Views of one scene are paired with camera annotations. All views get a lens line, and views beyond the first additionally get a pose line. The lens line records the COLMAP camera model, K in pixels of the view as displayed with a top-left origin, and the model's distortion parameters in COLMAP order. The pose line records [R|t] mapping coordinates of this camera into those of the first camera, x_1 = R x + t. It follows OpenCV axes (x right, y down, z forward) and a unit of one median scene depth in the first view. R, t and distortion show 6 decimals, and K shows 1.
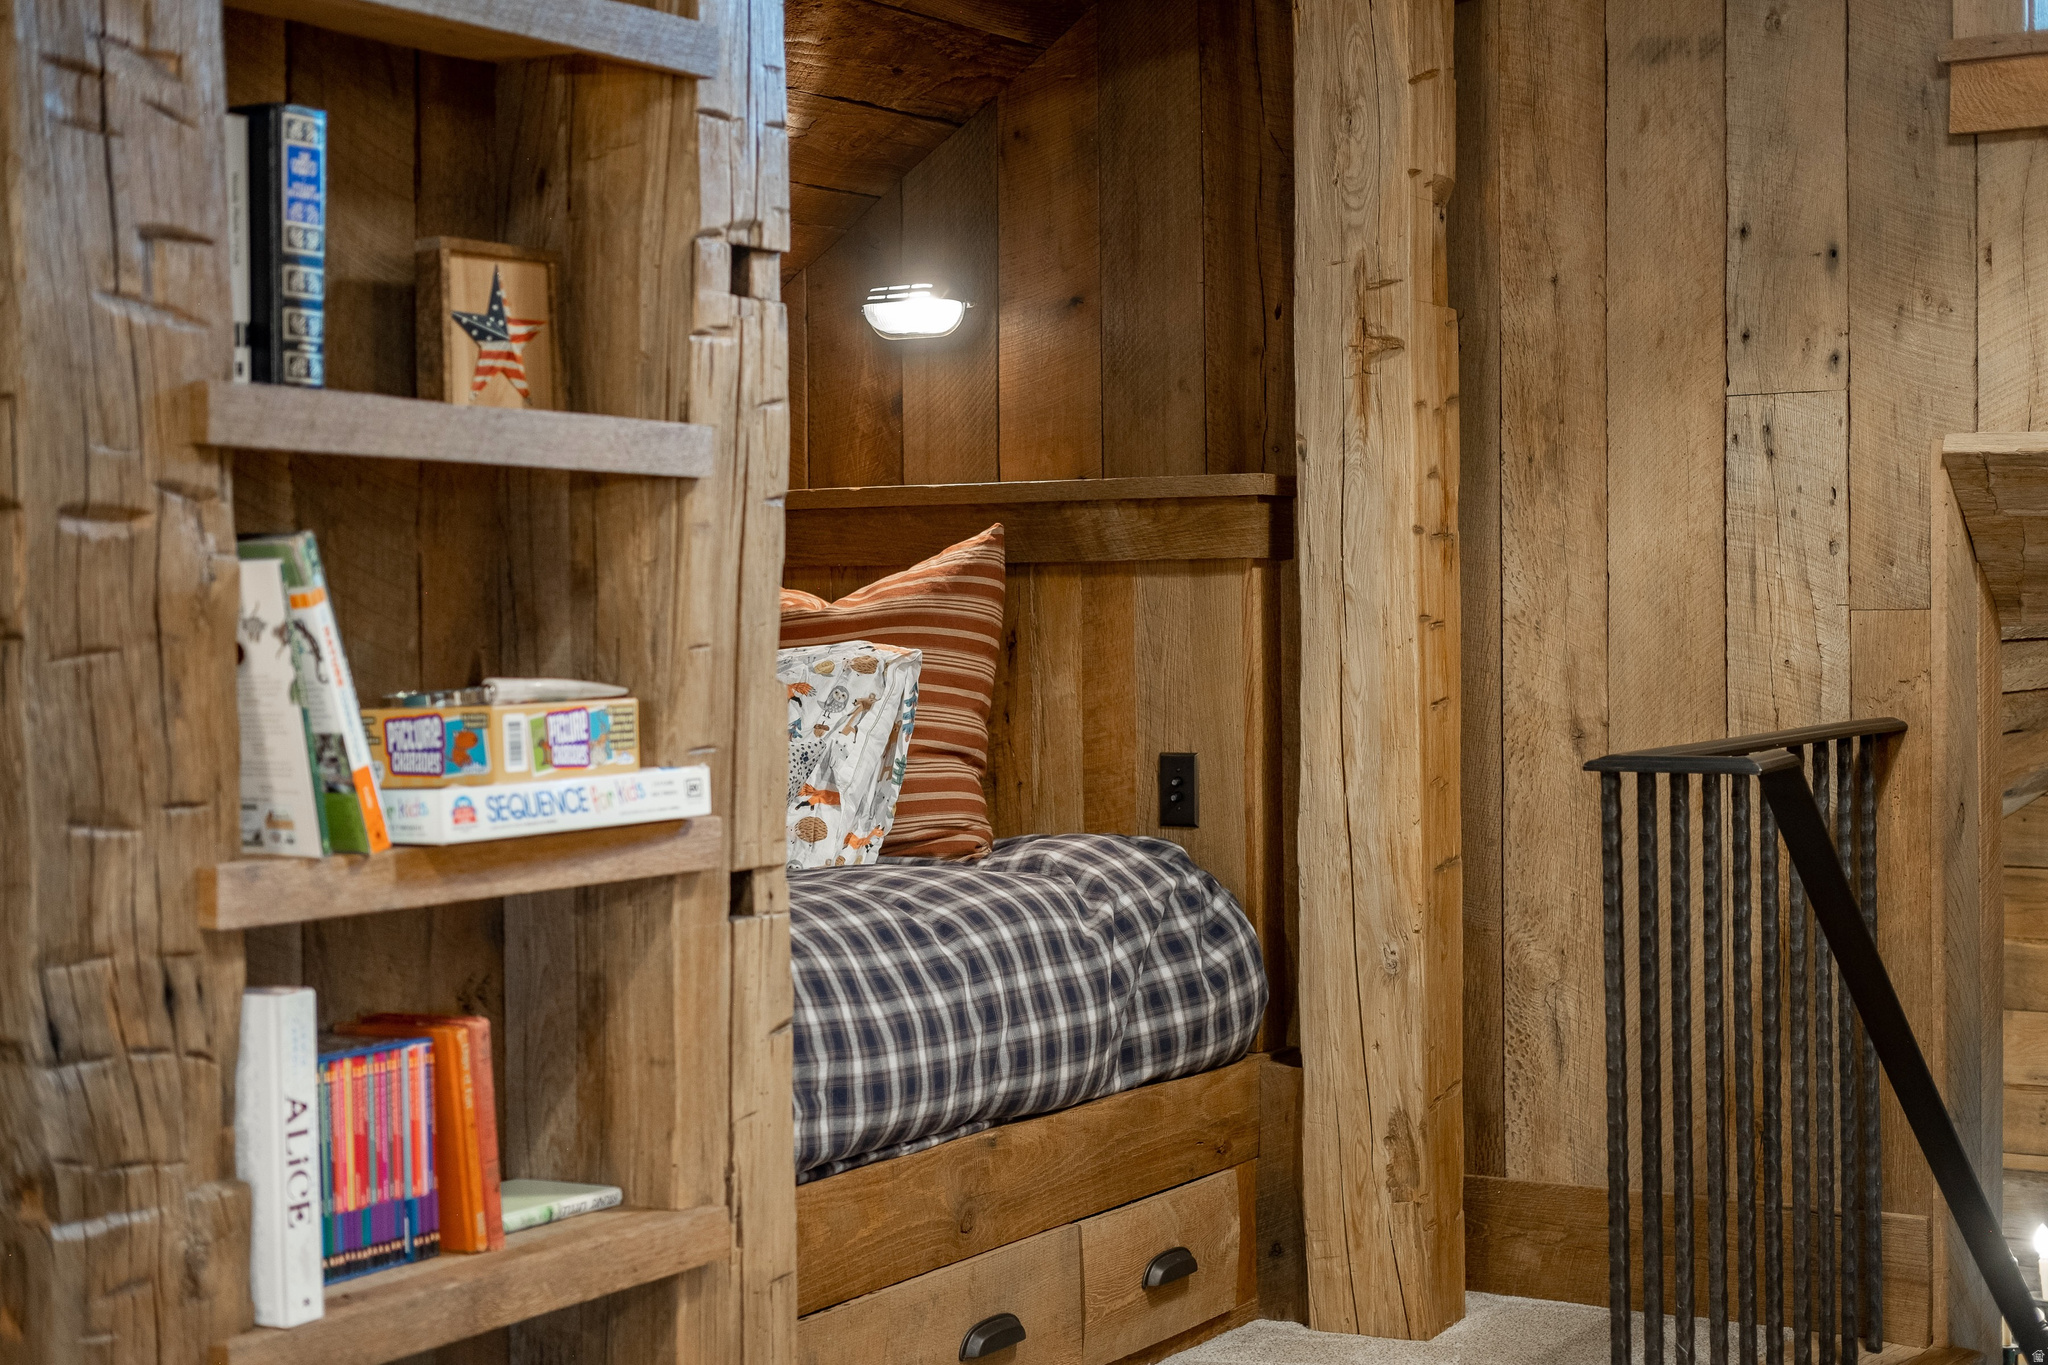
lens RADIAL K [[3233.8, 0, 1024.2], [0, 3233.8, 680.9], [0, 0, 1]] dist [-0.011621, 0.000000]
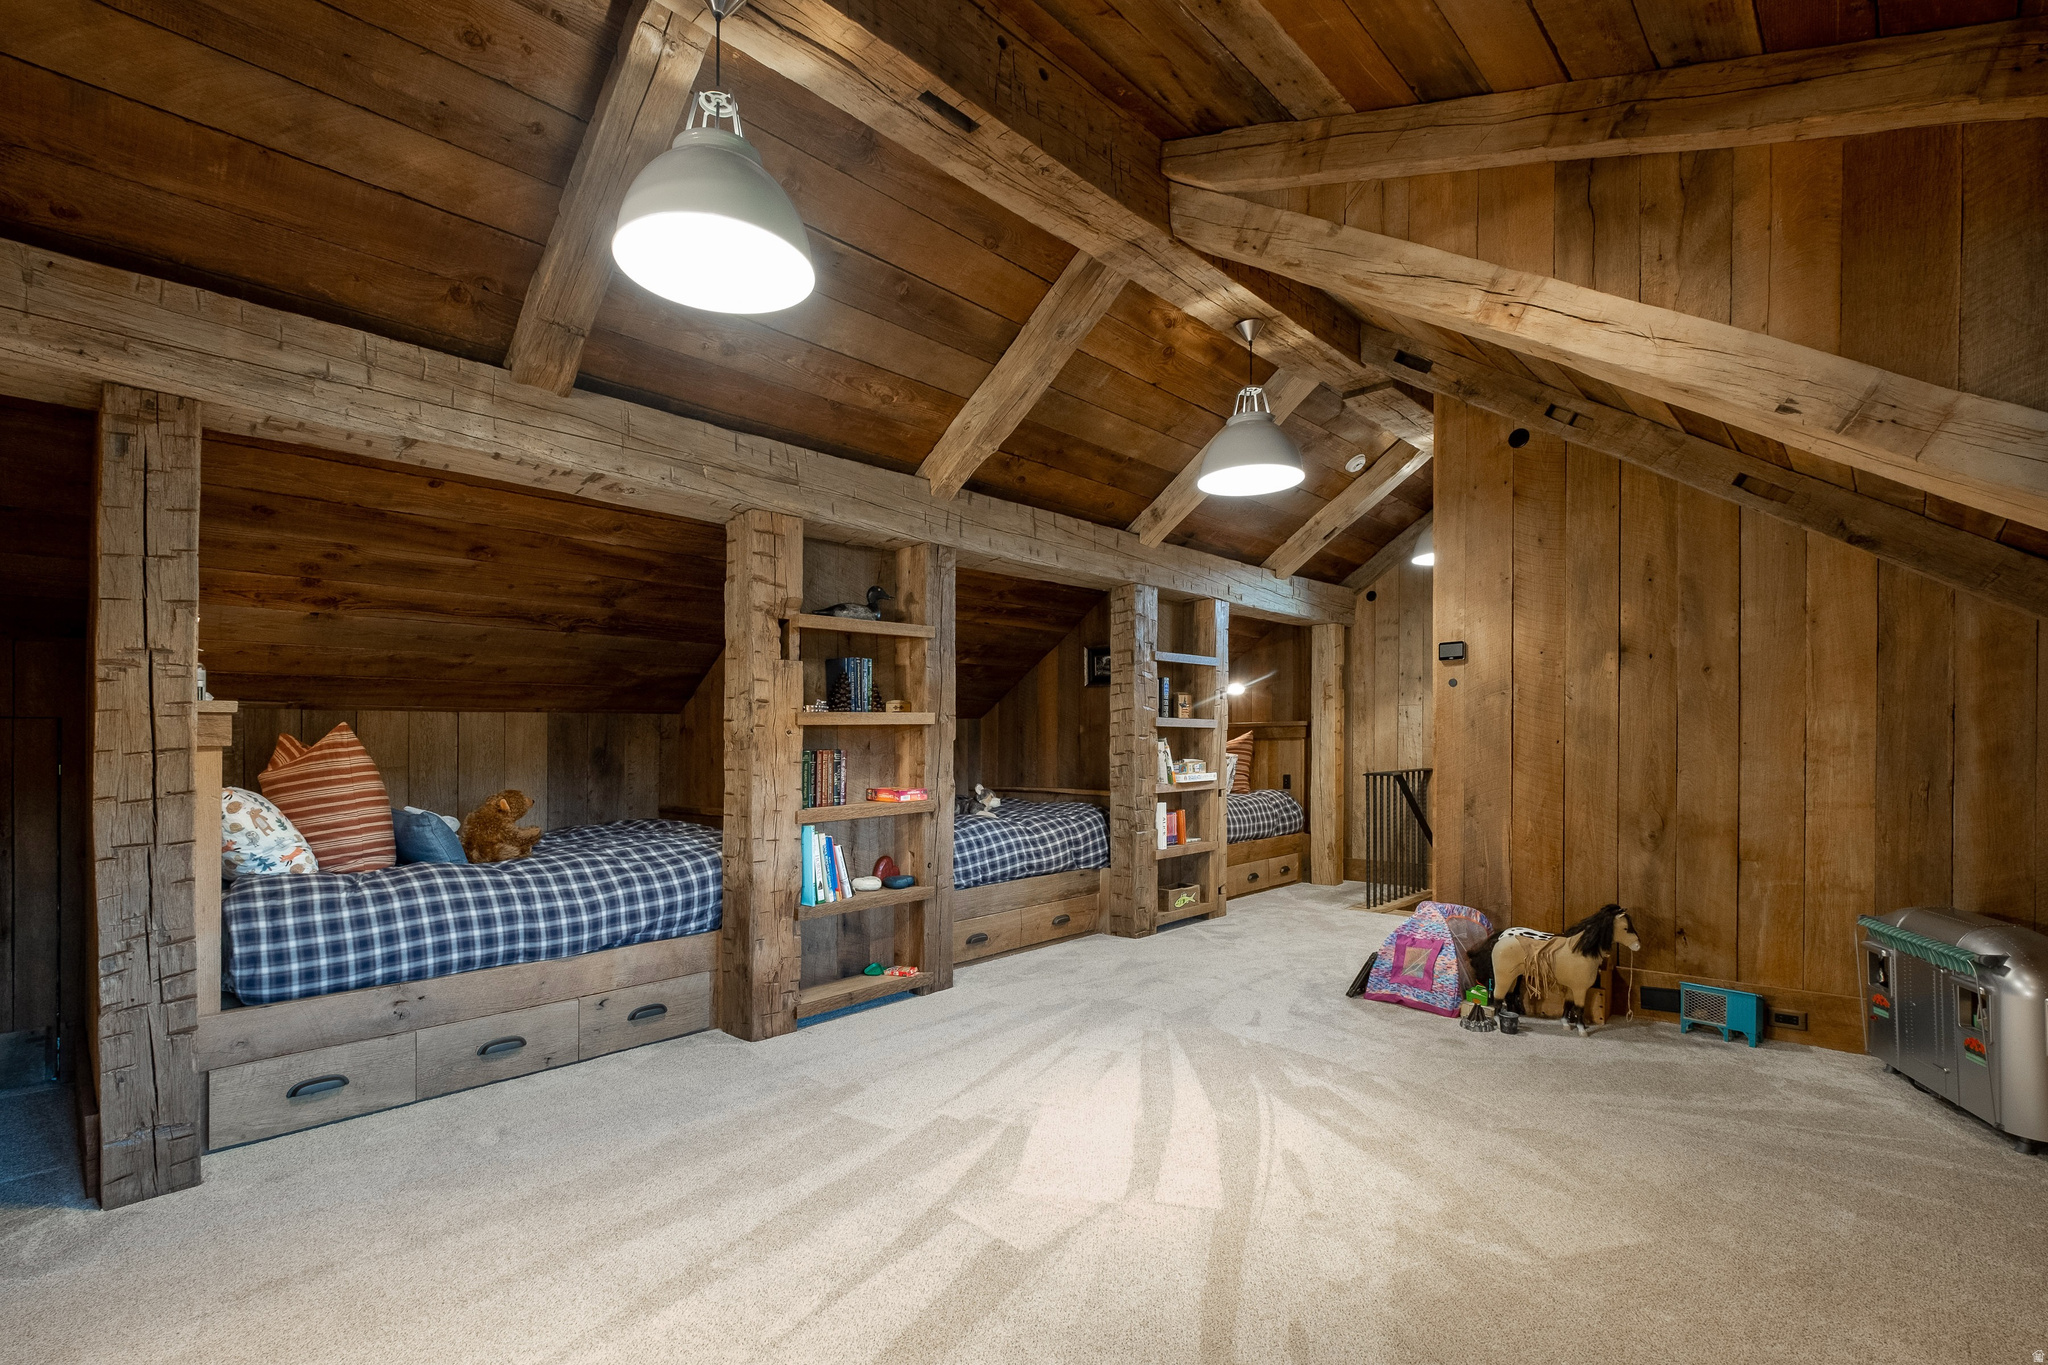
lens RADIAL K [[918.2, 0, 1025.2], [0, 918.2, 797.5], [0, 0, 1]] dist [0.004369, -0.001895]
pose [[0.977073, 0.010032, -0.212668, -0.057501], [-0.002270, 0.999323, 0.036710, 0.006759], [0.212892, -0.035386, 0.976435, -0.626296]]
